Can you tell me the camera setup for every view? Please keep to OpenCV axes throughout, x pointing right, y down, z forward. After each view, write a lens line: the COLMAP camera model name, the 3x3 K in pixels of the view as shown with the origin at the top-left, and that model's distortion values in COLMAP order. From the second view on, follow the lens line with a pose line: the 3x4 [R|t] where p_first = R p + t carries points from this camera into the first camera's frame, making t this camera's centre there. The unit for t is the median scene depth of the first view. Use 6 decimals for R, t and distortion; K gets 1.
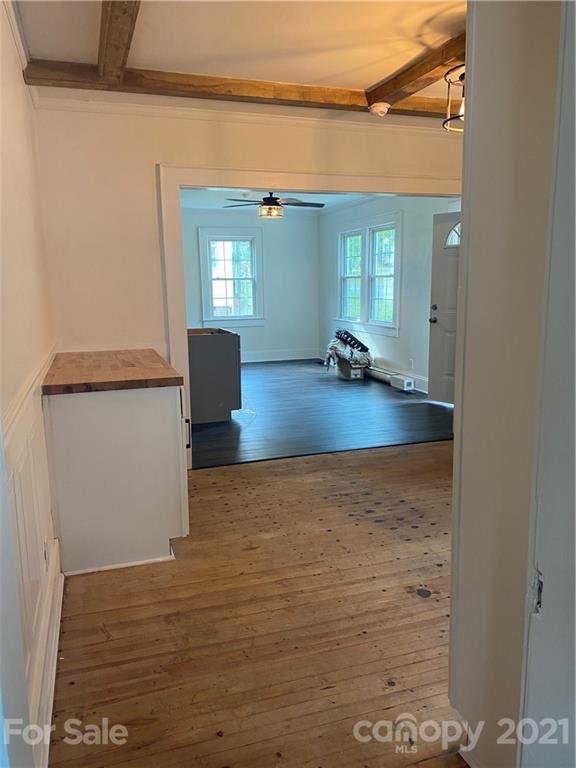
lens RADIAL K [[581.6, 0, 283.7], [0, 581.6, 378.5], [0, 0, 1]] dist [0.061038, -0.091428]
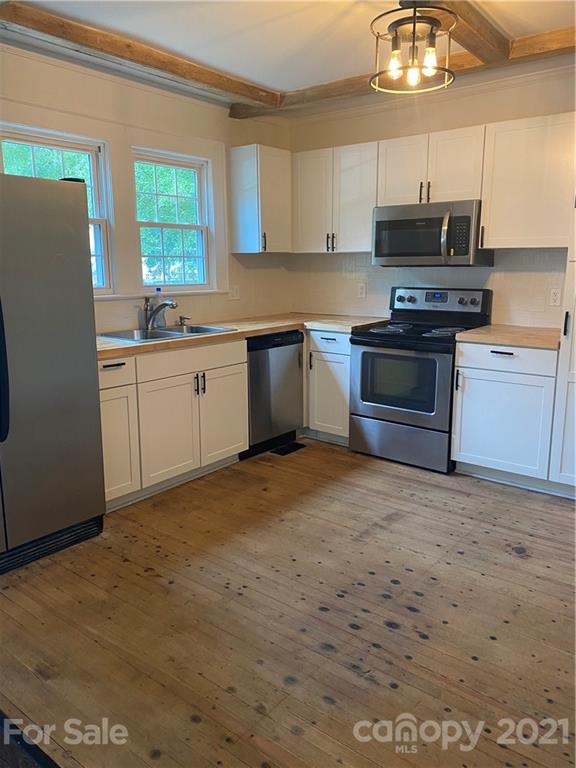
lens RADIAL K [[581.6, 0, 292.4], [0, 581.6, 377.2], [0, 0, 1]] dist [0.061038, -0.091428]
pose [[-0.545460, -0.144303, 0.825621, -0.290038], [0.156464, 0.950219, 0.269451, -0.223814], [-0.823403, 0.276154, -0.495728, 1.372119]]
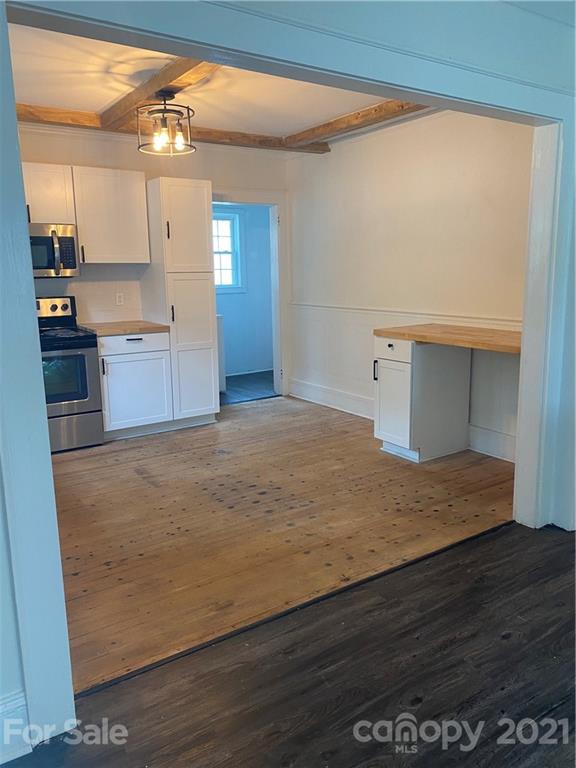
lens RADIAL K [[581.6, 0, 284.4], [0, 581.6, 373.6], [0, 0, 1]] dist [0.061038, -0.091428]
pose [[-0.963720, 0.077047, -0.255553, 0.368926], [-0.015156, 0.940092, 0.340584, -0.334961], [0.266484, 0.332101, -0.904818, 1.933526]]
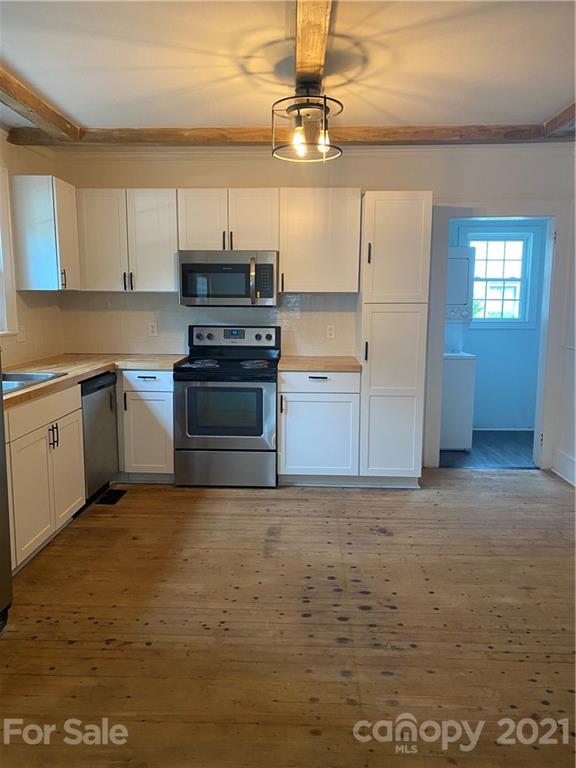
lens RADIAL K [[581.6, 0, 284.3], [0, 581.6, 383.2], [0, 0, 1]] dist [0.061038, -0.091428]
pose [[-0.934630, -0.038984, 0.353478, -0.011343], [0.070827, 0.953654, 0.292450, -0.284880], [-0.348496, 0.298368, -0.888553, 1.670722]]
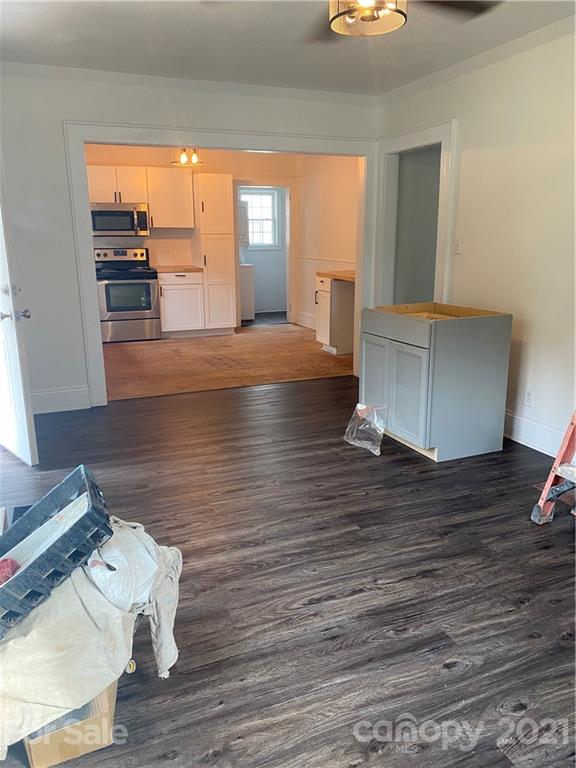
lens RADIAL K [[581.6, 0, 286.8], [0, 581.6, 378.6], [0, 0, 1]] dist [0.061038, -0.091428]
pose [[-0.997485, 0.034183, -0.062095, 0.096136], [0.006067, 0.913996, 0.405679, -0.480003], [0.070622, 0.404282, -0.911904, 2.792955]]
